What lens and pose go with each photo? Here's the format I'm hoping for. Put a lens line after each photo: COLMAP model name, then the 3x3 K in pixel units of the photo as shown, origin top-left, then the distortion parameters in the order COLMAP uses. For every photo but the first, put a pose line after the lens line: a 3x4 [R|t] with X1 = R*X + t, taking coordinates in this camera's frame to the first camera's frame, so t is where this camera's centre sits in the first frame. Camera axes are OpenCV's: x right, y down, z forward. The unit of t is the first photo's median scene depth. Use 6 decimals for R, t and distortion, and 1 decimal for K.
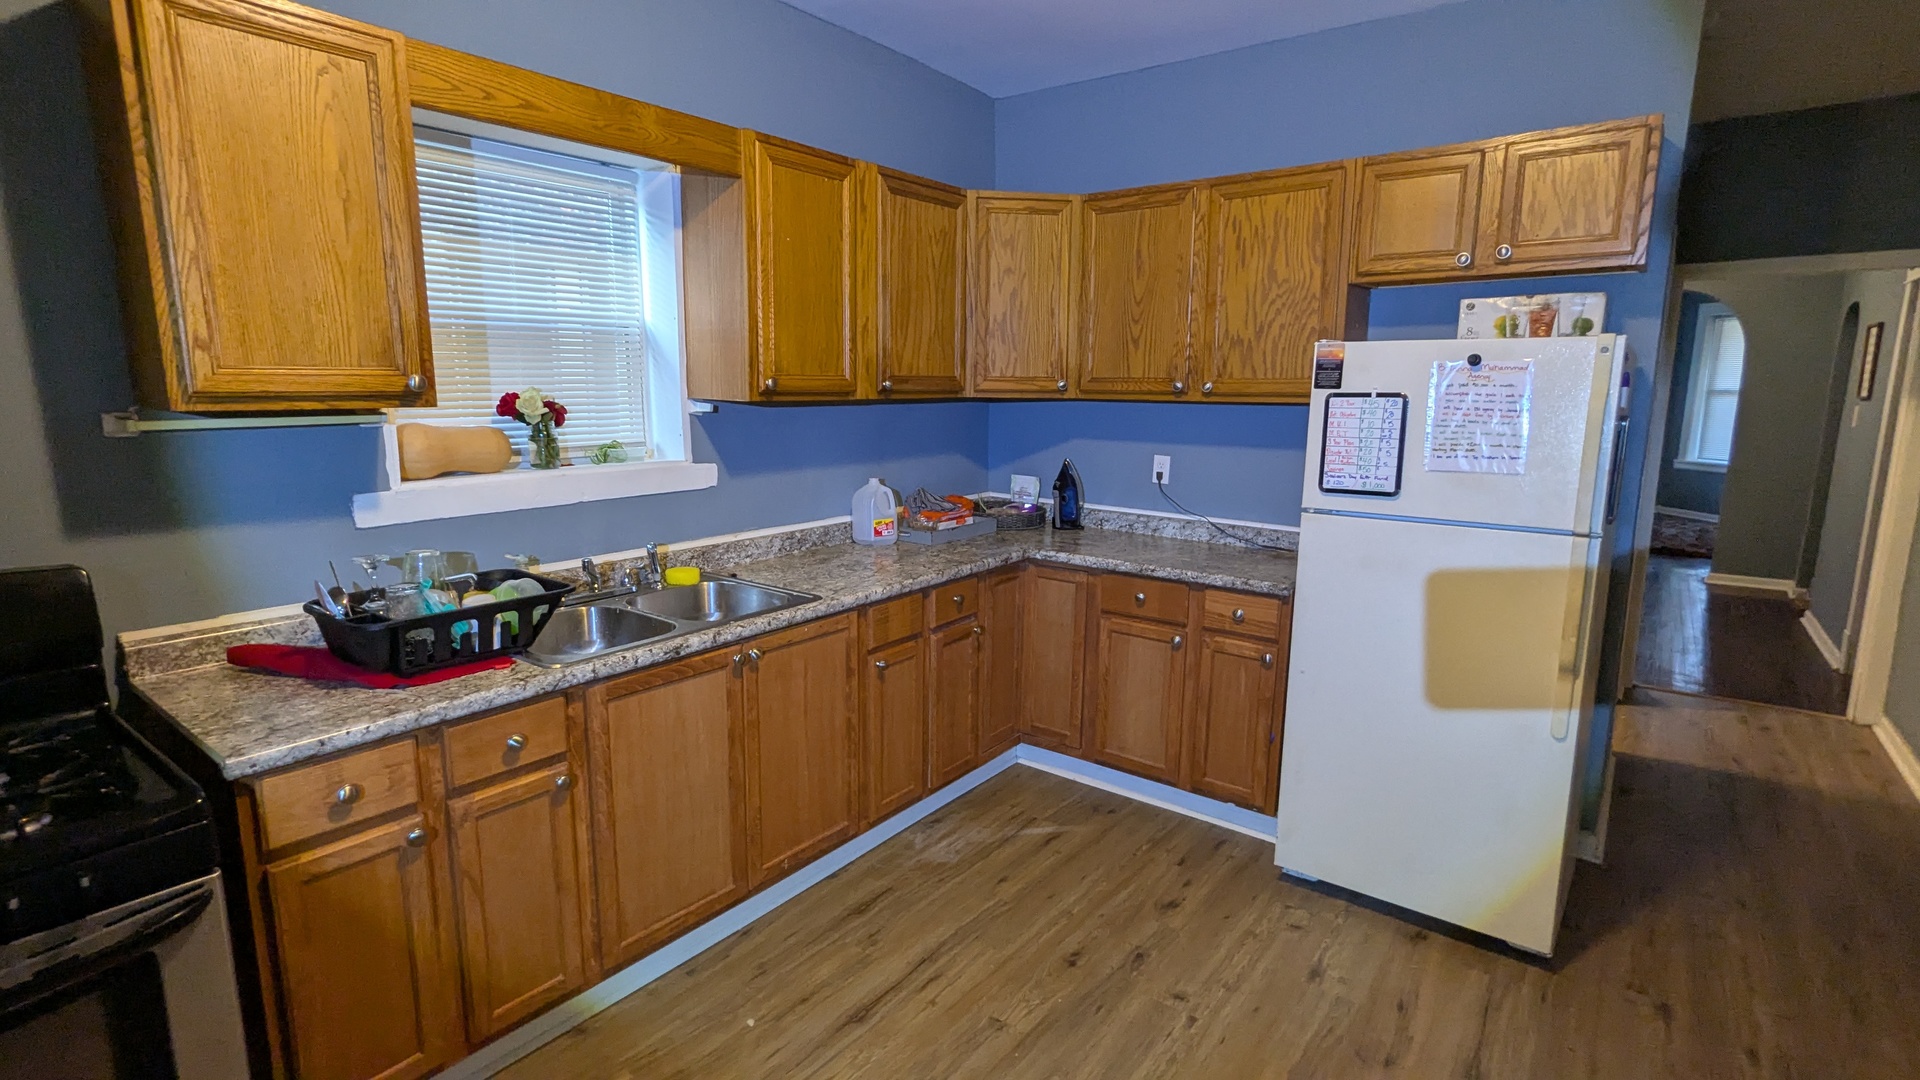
lens RADIAL K [[907.8, 0, 960.0], [0, 907.8, 537.3], [0, 0, 1]] dist [-0.002179, 0.000640]
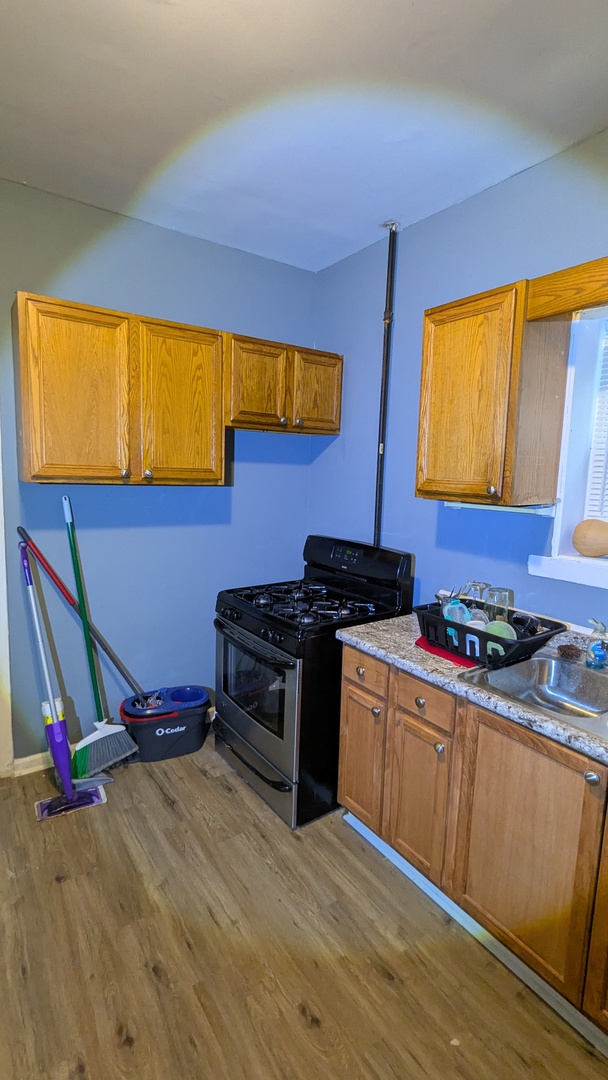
lens RADIAL K [[510.6, 0, 304.7], [0, 510.6, 537.4], [0, 0, 1]] dist [-0.002179, 0.000640]
pose [[-0.307893, 0.113603, -0.944614, 0.413335], [-0.190285, 0.965433, 0.178129, -0.186319], [0.932198, 0.234591, -0.275633, 0.948966]]
